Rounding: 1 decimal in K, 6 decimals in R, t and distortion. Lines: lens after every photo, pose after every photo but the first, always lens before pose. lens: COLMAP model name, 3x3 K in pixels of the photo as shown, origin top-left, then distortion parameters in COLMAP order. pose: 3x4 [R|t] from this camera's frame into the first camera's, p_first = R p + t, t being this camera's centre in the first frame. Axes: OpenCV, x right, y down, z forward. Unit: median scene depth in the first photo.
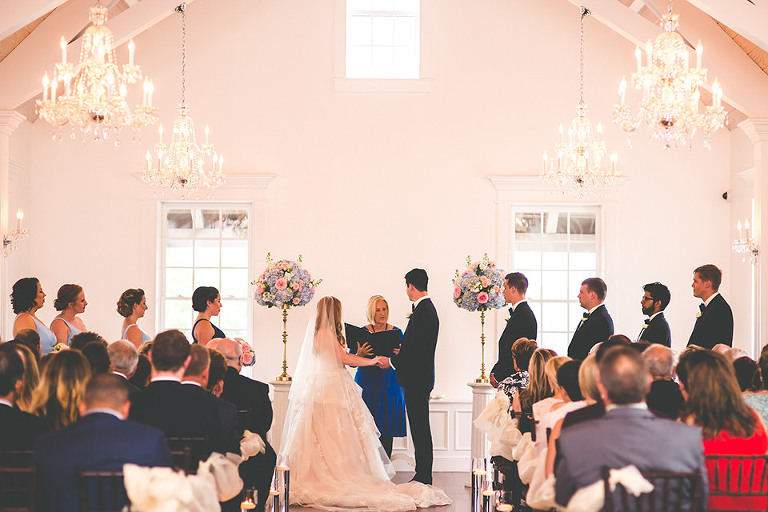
lens RADIAL K [[2677.2, 0, 384.0], [0, 2677.2, 256.0], [0, 0, 1]] dist [-0.105666, -0.211337]
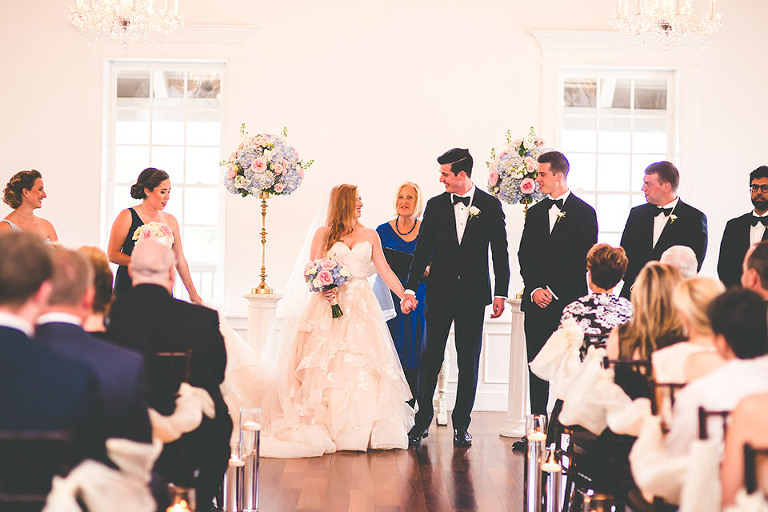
lens RADIAL K [[1892.2, 0, 399.0], [0, 1892.2, 254.4], [0, 0, 1]] dist [-0.032819, 0.487758]
pose [[0.999868, 0.010027, 0.012758, -0.005614], [-0.010540, 0.999112, 0.040798, 0.013415], [-0.012337, -0.040927, 0.999086, 0.468017]]
